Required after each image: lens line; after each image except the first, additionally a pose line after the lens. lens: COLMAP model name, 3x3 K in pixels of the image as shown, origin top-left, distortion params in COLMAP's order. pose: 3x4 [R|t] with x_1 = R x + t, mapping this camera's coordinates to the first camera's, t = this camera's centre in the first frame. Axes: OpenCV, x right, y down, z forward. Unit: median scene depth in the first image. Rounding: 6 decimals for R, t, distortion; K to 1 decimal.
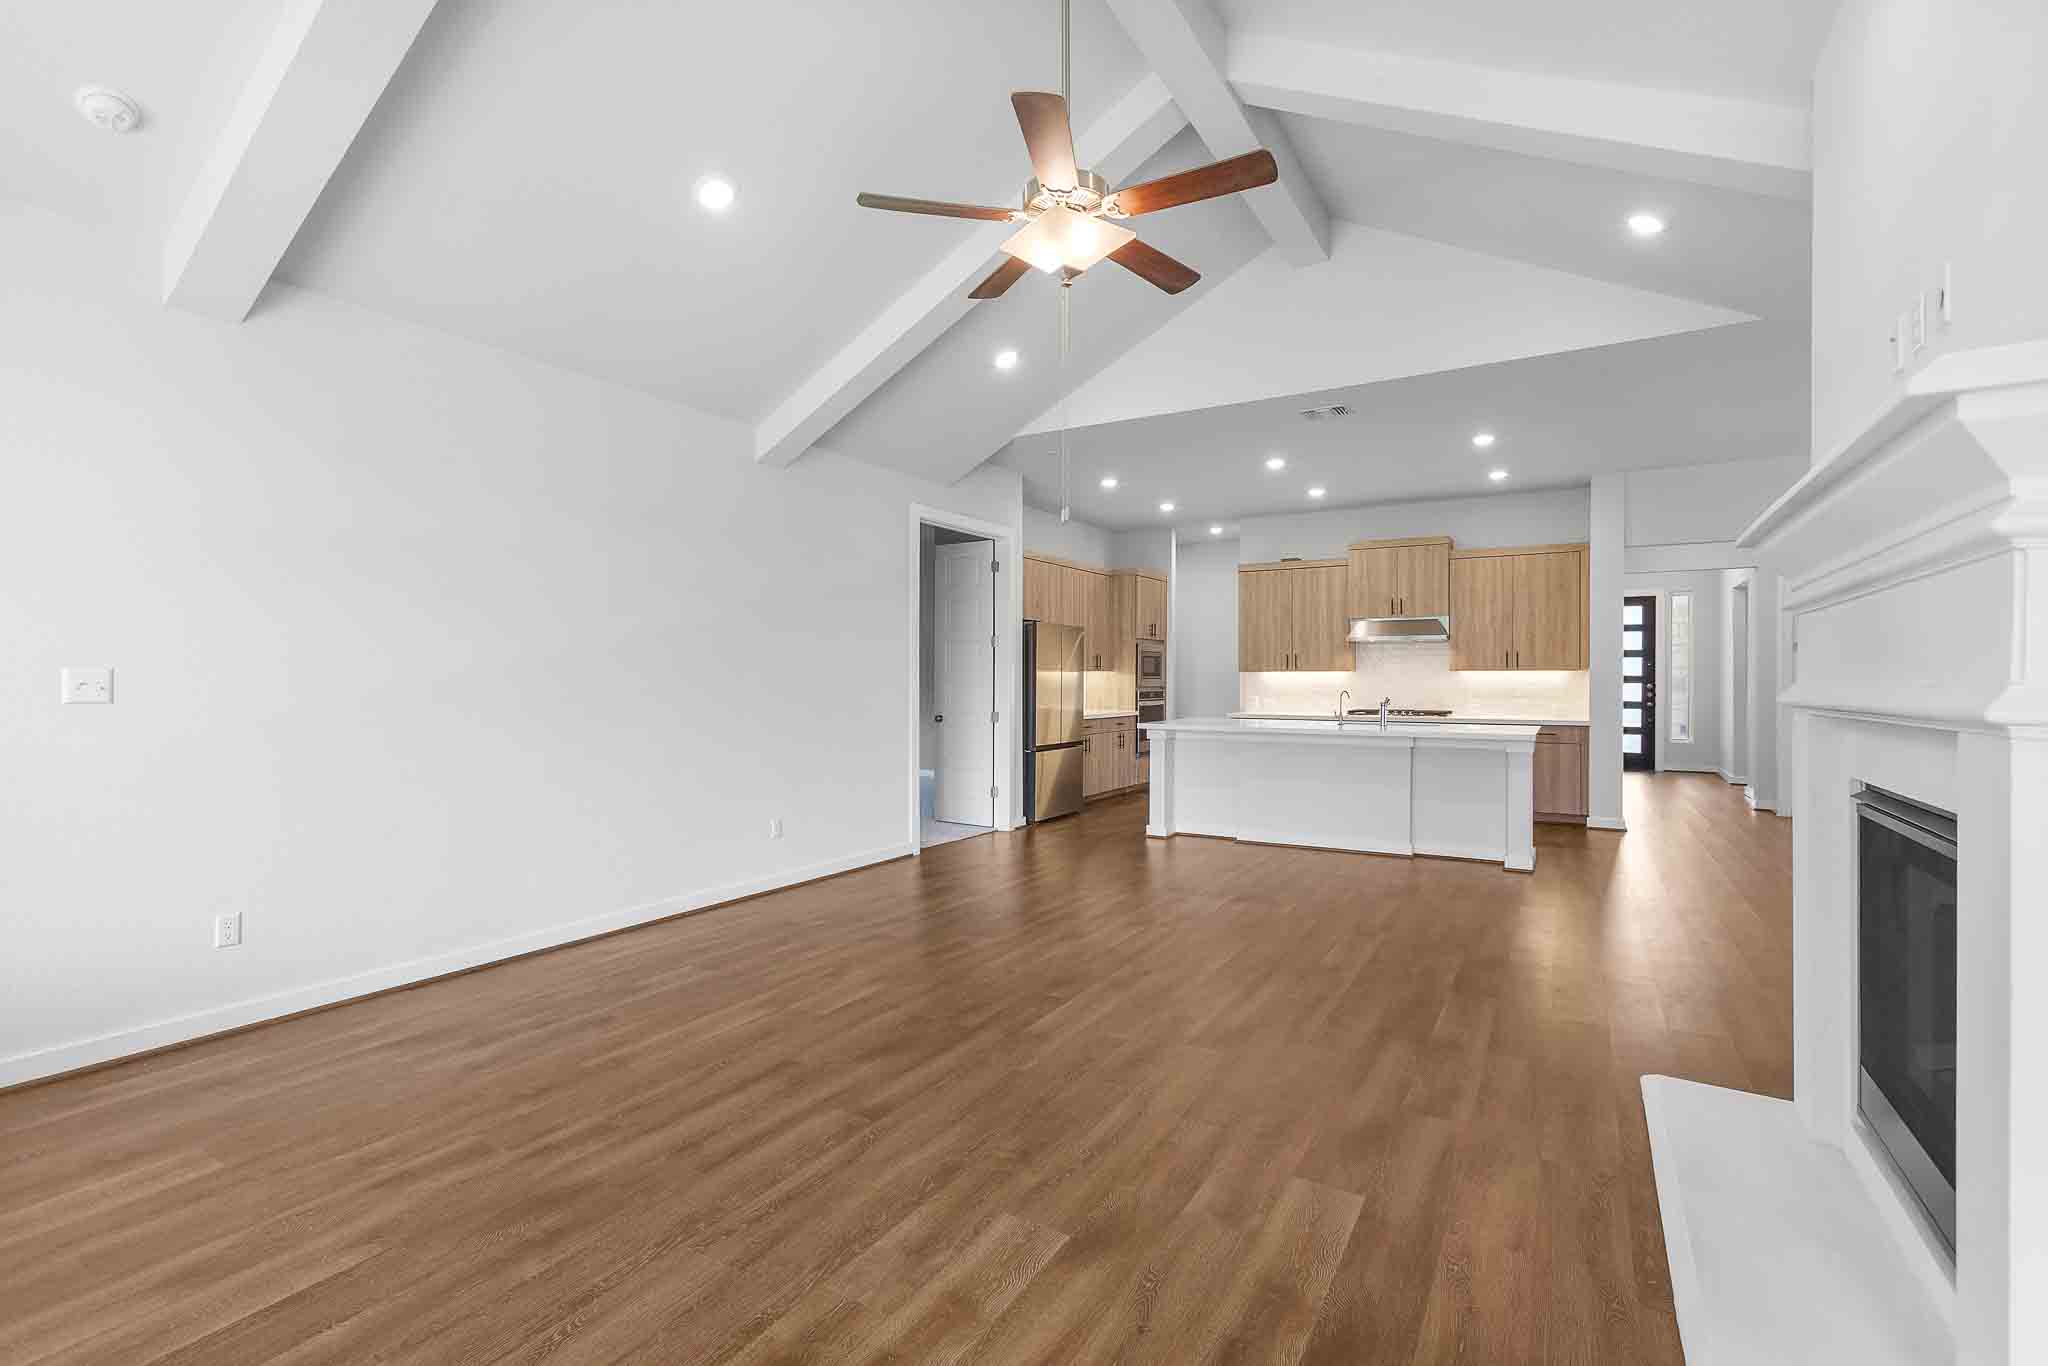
lens RADIAL K [[936.1, 0, 988.7], [0, 936.1, 690.6], [0, 0, 1]] dist [-0.014495, 0.007089]
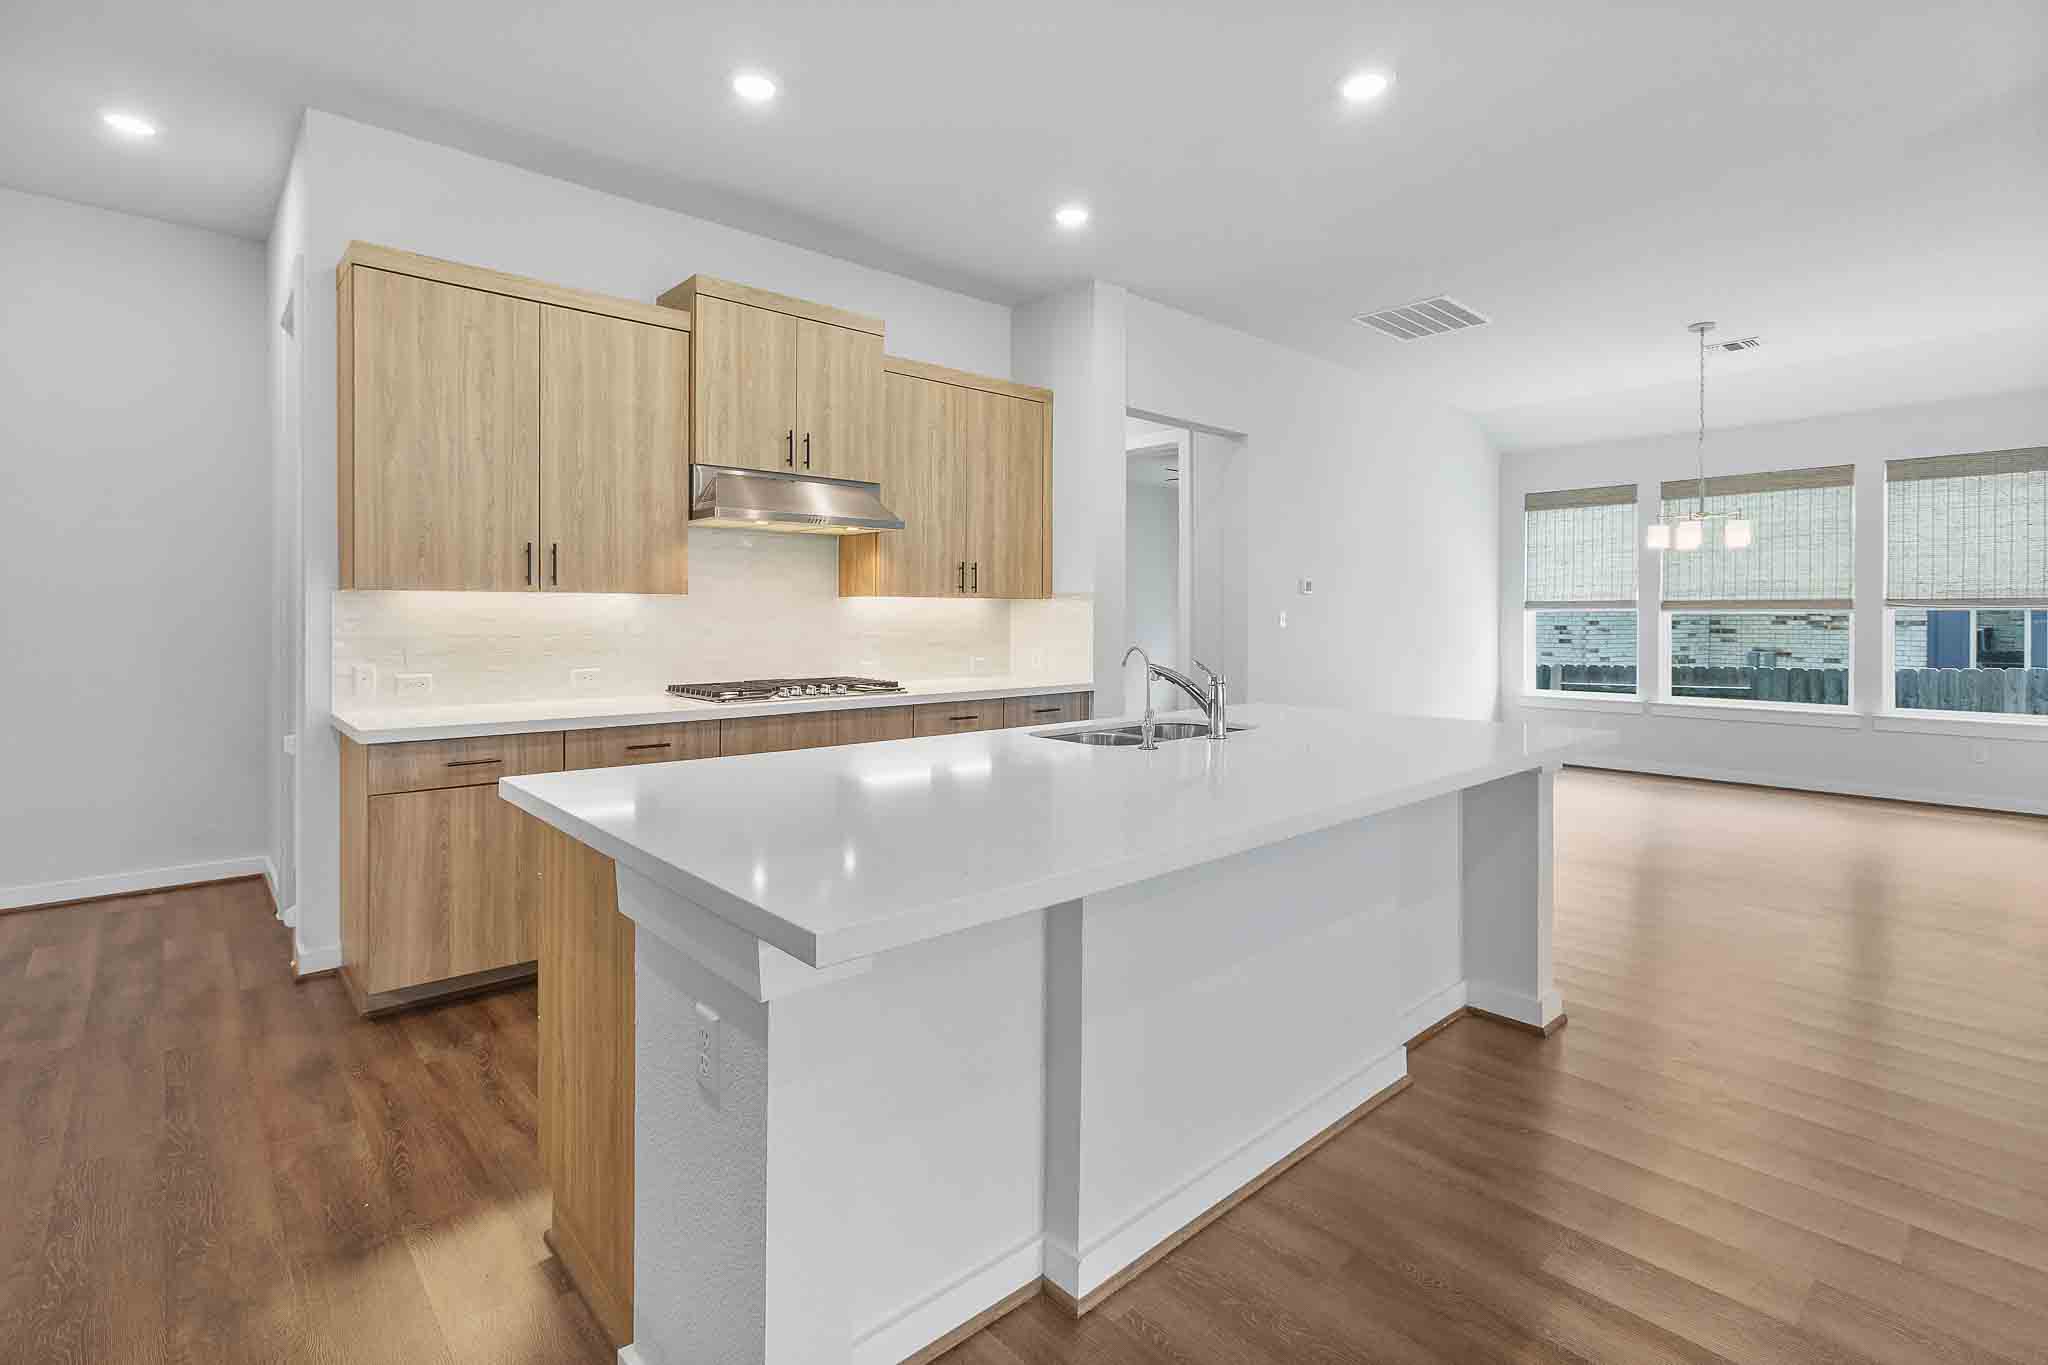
lens RADIAL K [[936.1, 0, 998.1], [0, 936.1, 624.7], [0, 0, 1]] dist [-0.014495, 0.007089]
pose [[0.290345, -0.007410, 0.956893, 0.043325], [0.008914, 0.999948, 0.005039, -0.008968], [-0.956881, 0.007067, 0.290396, 0.853373]]
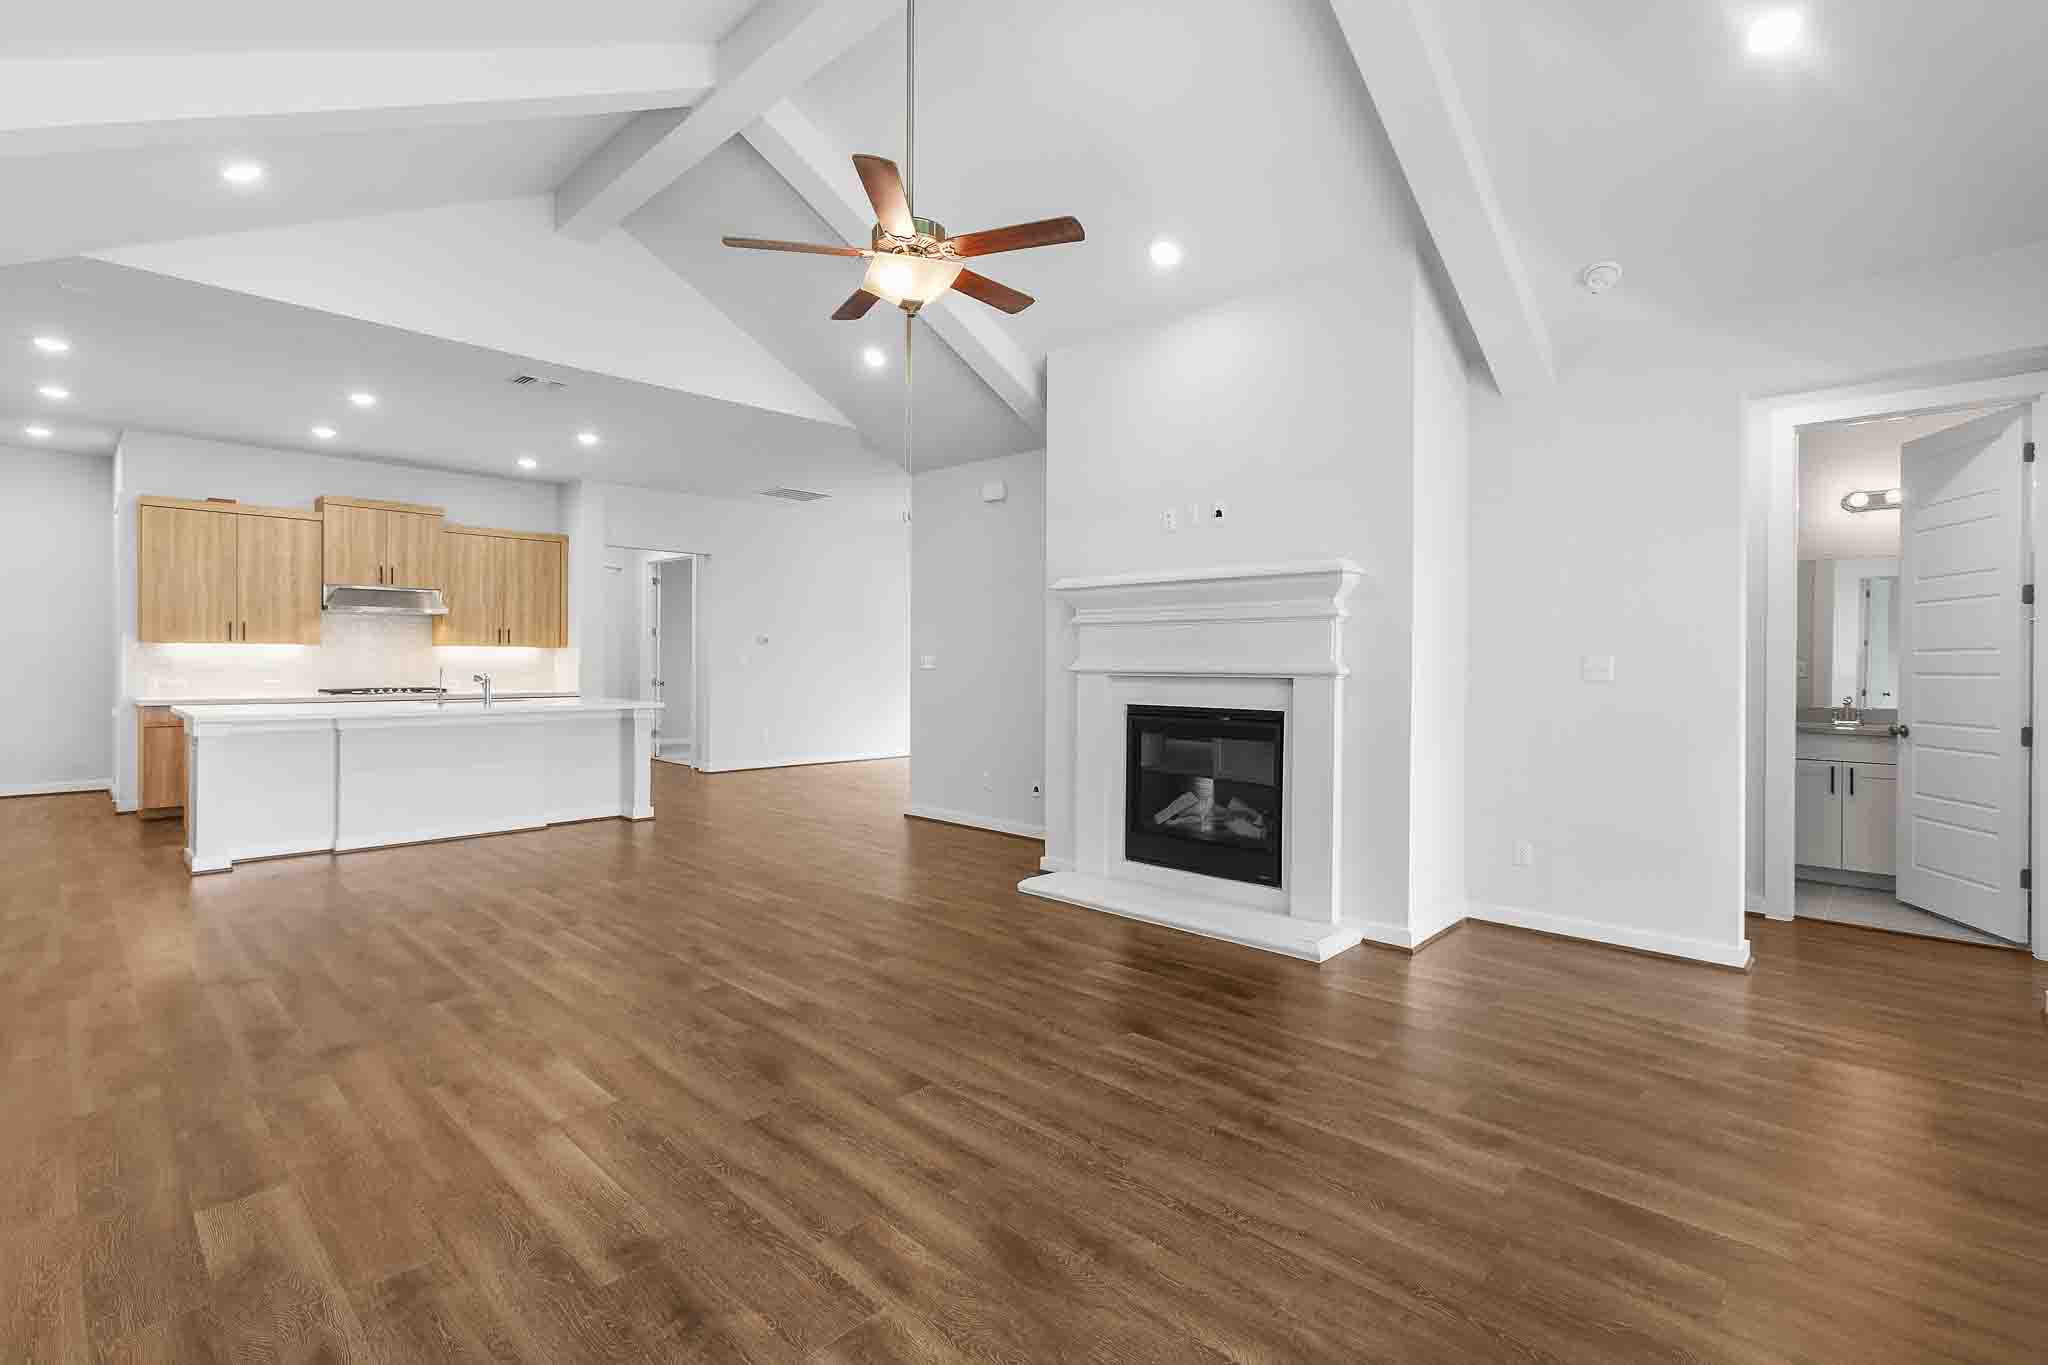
lens RADIAL K [[936.1, 0, 1025.9], [0, 936.1, 672.0], [0, 0, 1]] dist [-0.014495, 0.007089]
pose [[0.189095, -0.011121, 0.981896, -0.372371], [0.002961, 0.999938, 0.010755, -0.002869], [-0.981954, 0.000874, 0.189116, 0.232826]]
